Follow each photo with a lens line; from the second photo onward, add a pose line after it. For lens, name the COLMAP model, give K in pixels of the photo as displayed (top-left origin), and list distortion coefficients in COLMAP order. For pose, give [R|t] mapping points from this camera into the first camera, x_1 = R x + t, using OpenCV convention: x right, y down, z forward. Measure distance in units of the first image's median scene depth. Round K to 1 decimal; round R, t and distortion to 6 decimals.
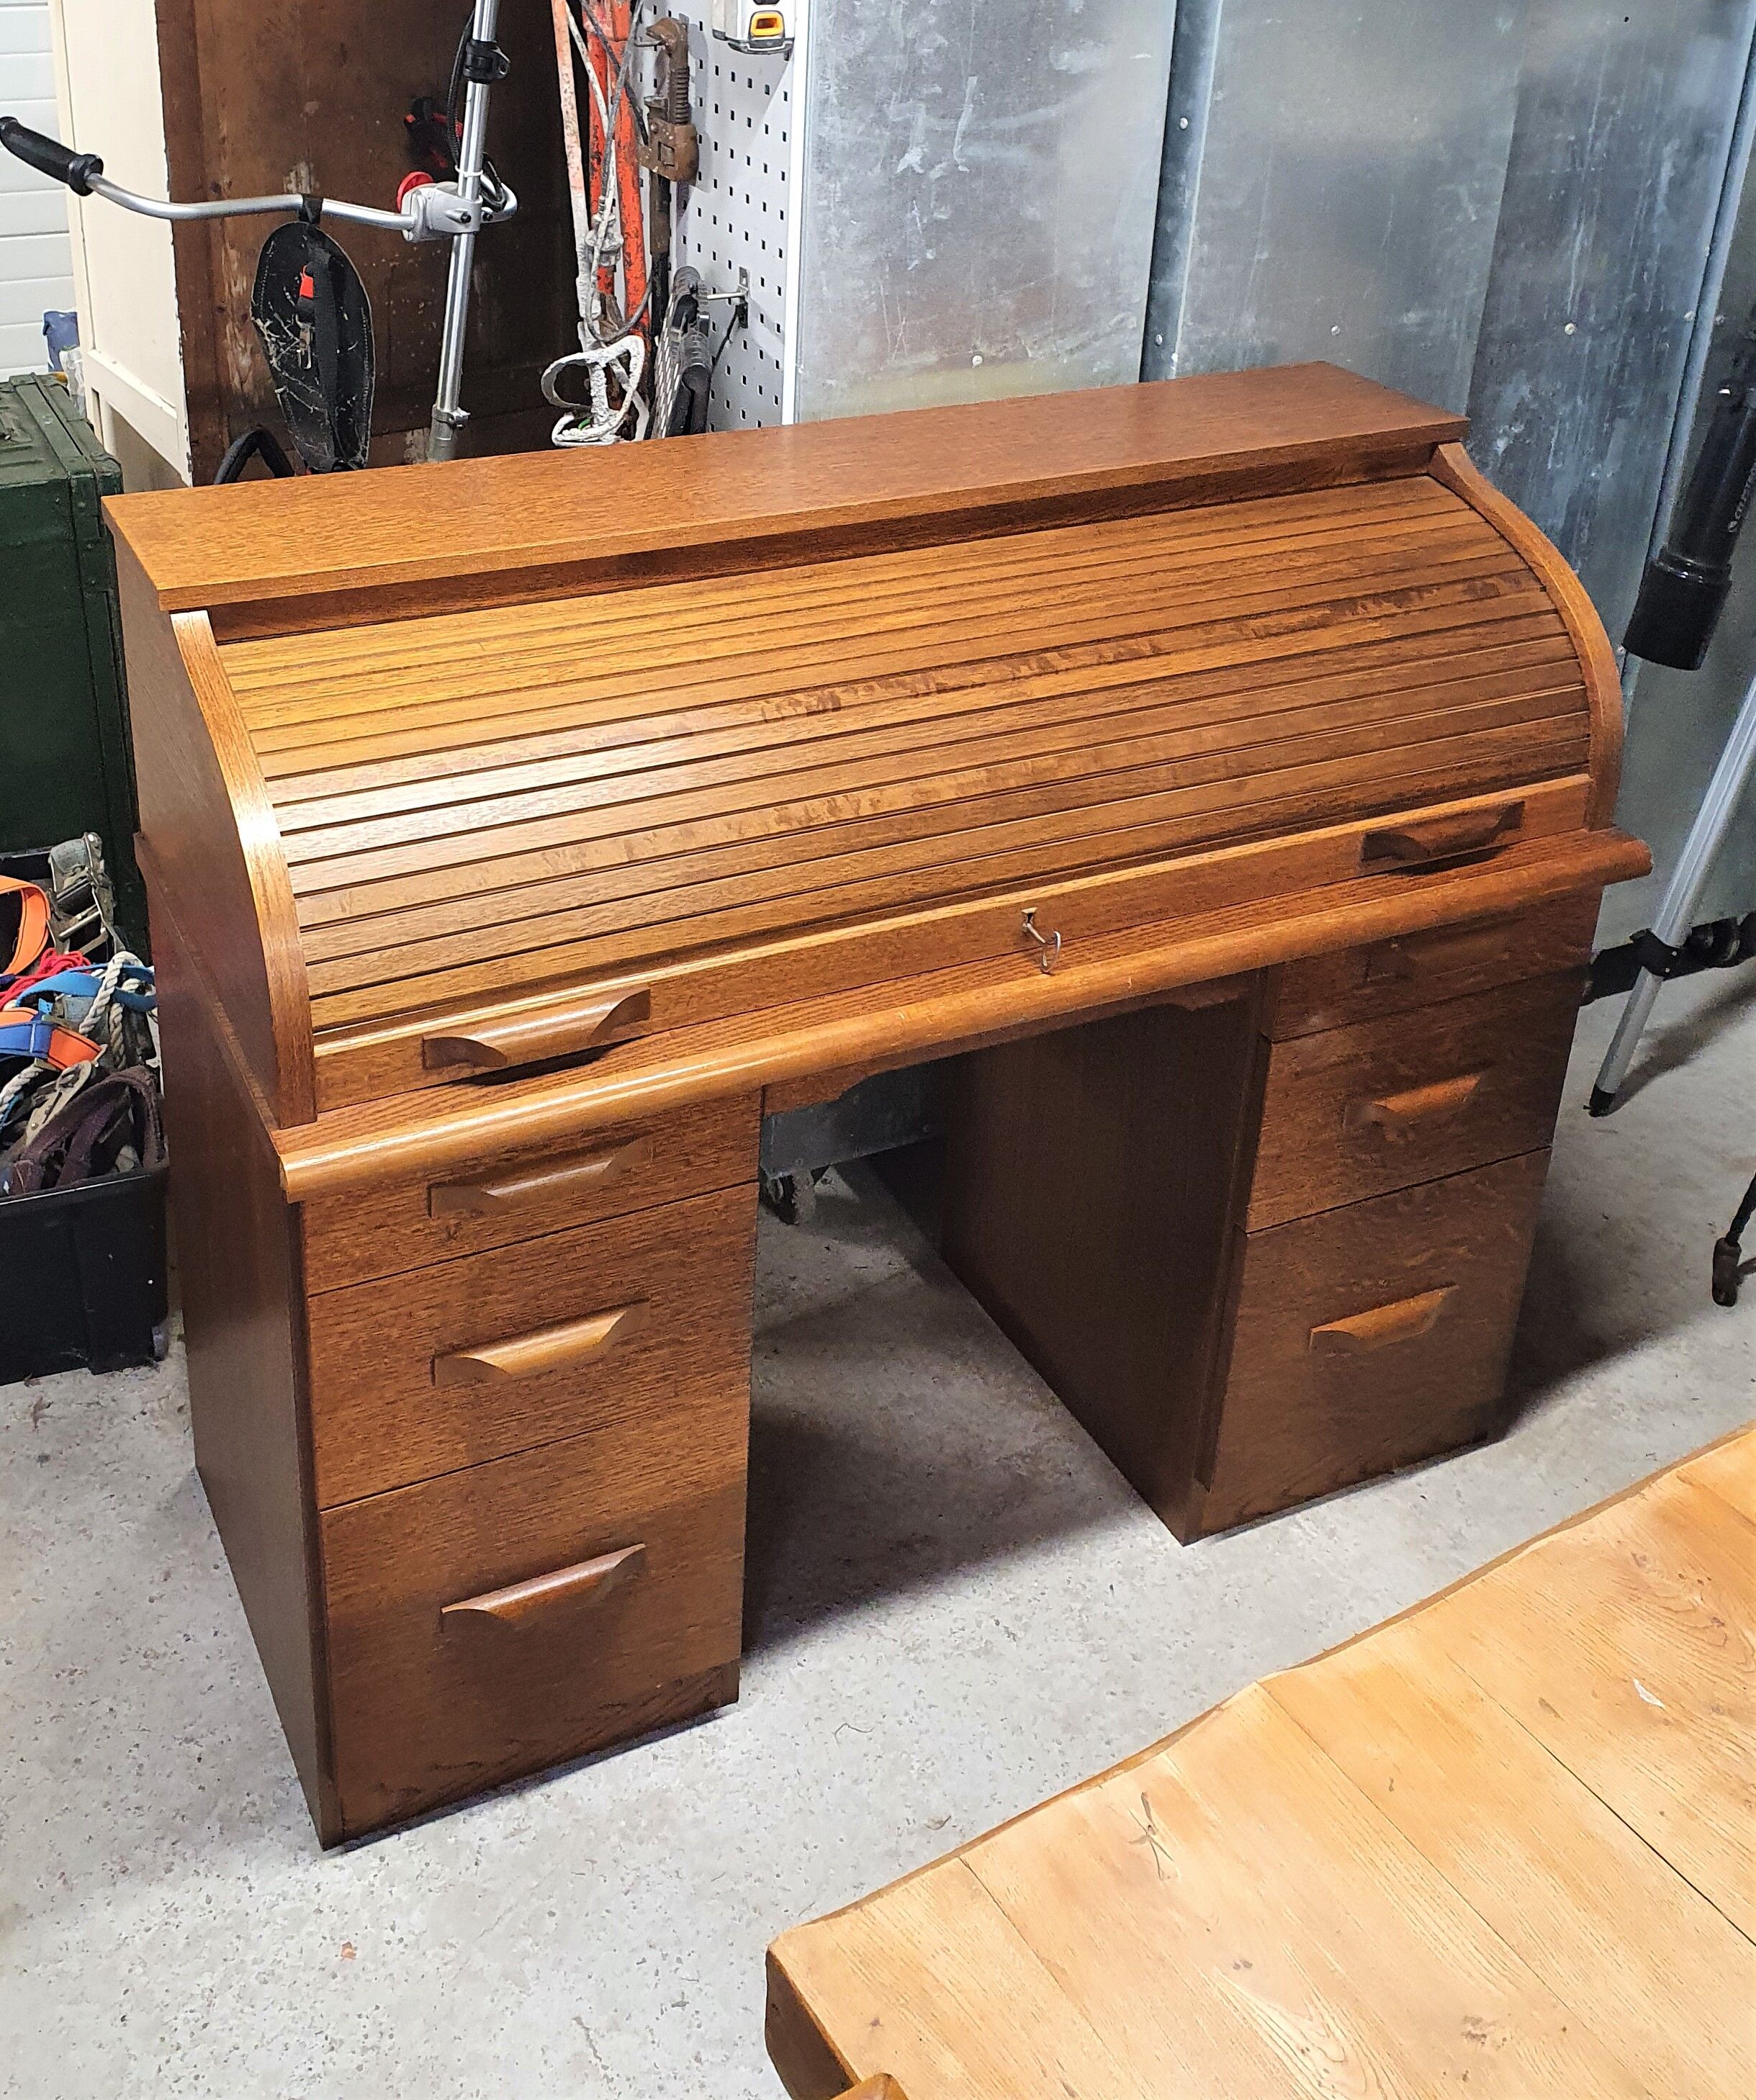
lens RADIAL K [[2295.3, 0, 748.7], [0, 2295.3, 687.5], [0, 0, 1]] dist [0.018871, -0.026367]
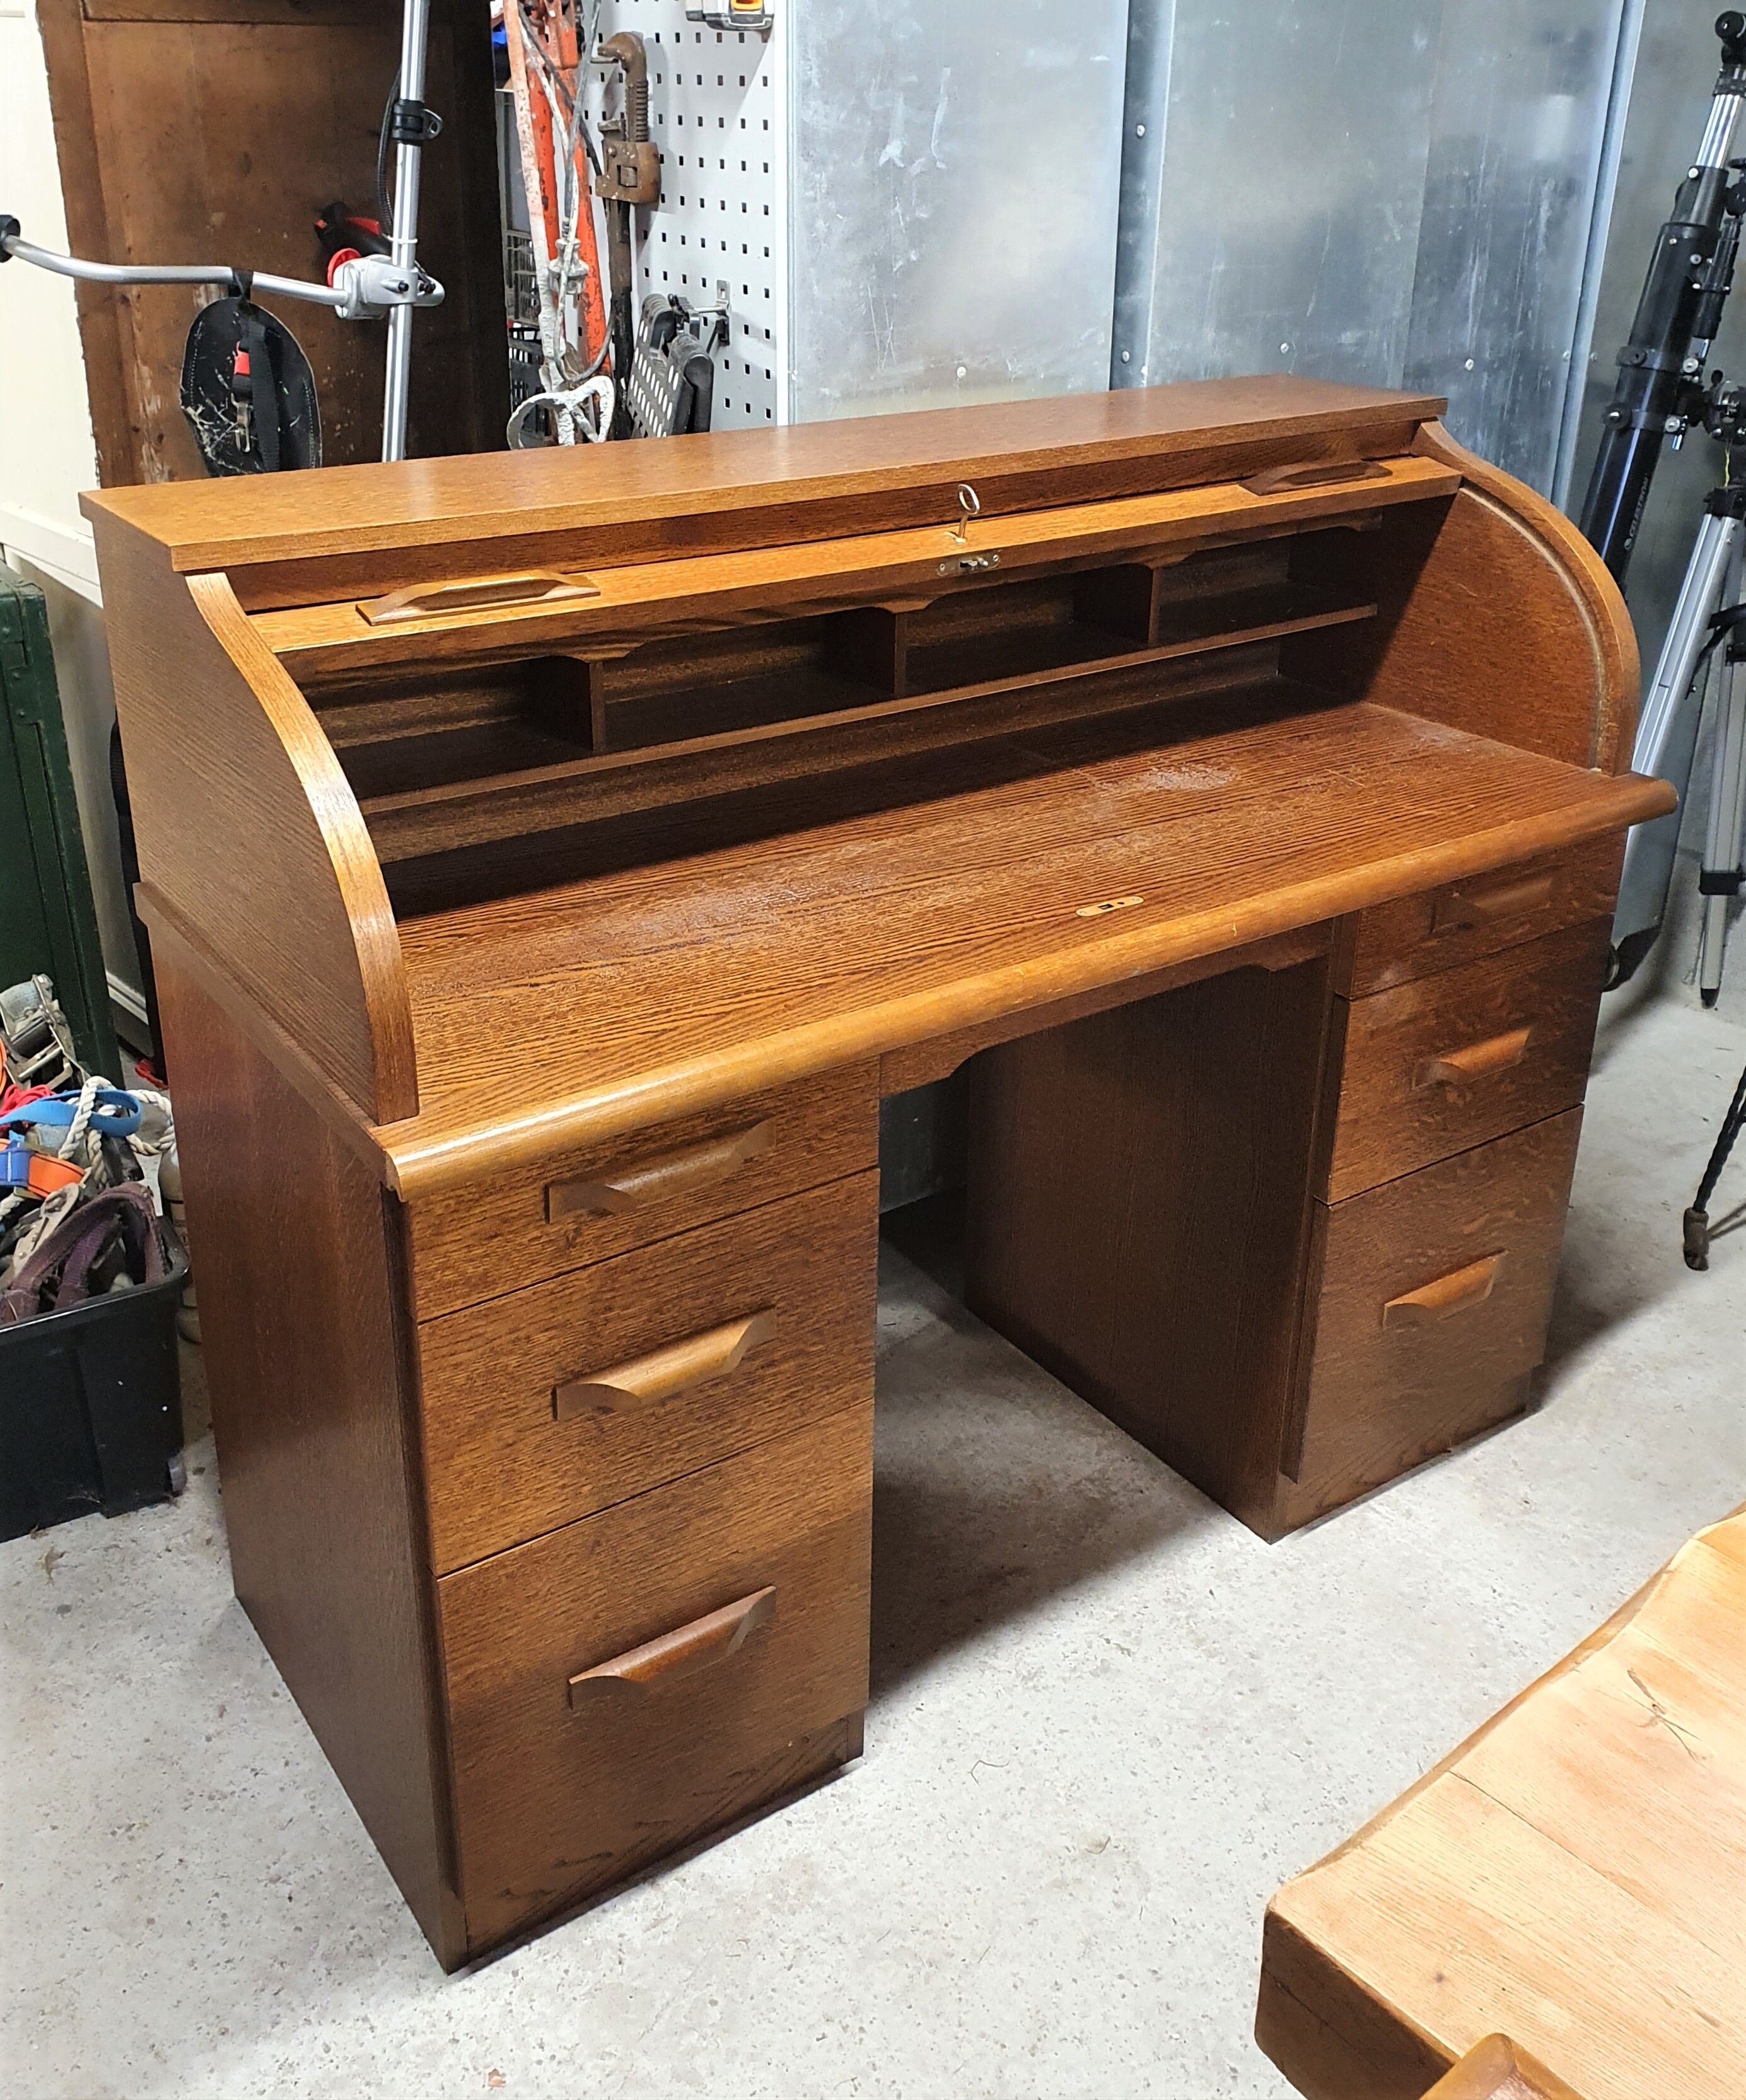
lens RADIAL K [[2011.0, 0, 833.1], [0, 2011.0, 900.8], [0, 0, 1]] dist [0.005680, 0.013572]
pose [[0.986848, -0.081351, 0.139690, -0.100117], [0.084945, 0.996186, -0.019952, 0.103152], [-0.137534, 0.031556, 0.989994, 0.165471]]
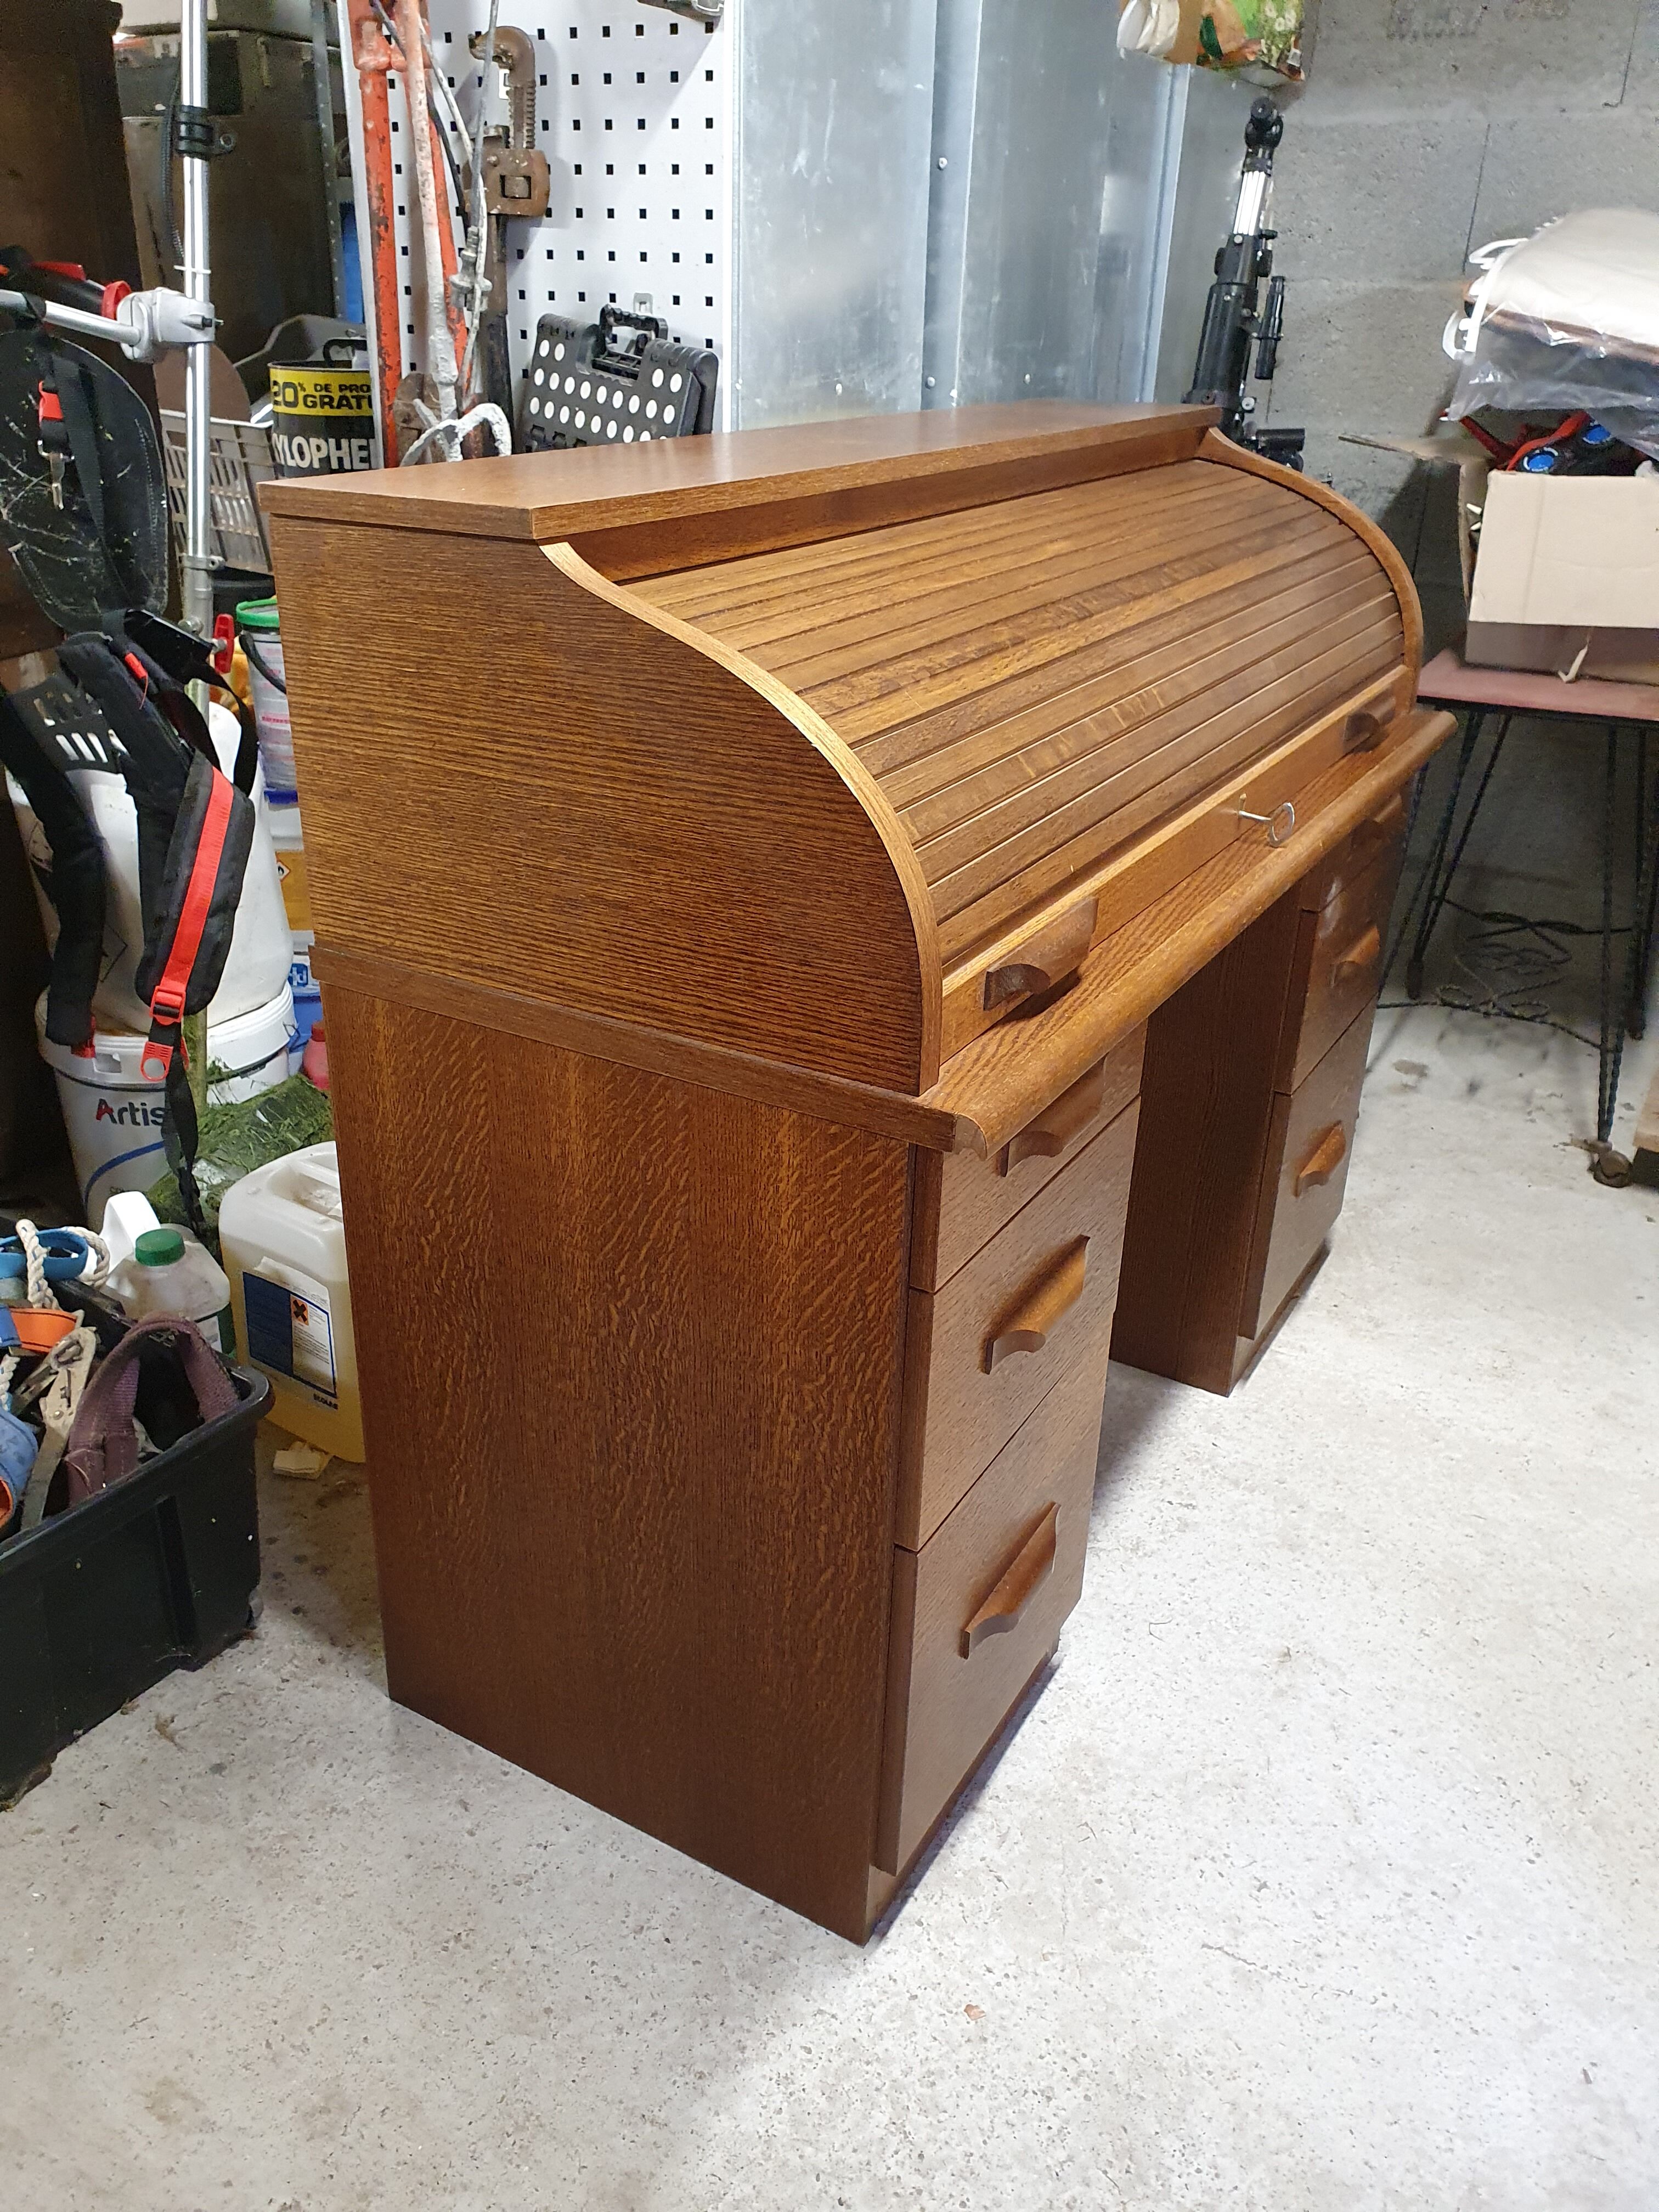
lens RADIAL K [[1756.3, 0, 794.1], [0, 1756.3, 1108.3], [0, 0, 1]] dist [-0.044143, 0.092232]
pose [[0.826512, -0.254159, 0.502276, -0.423014], [0.233914, 0.966654, 0.104229, 0.090263], [-0.512018, 0.031343, 0.858403, 0.360332]]
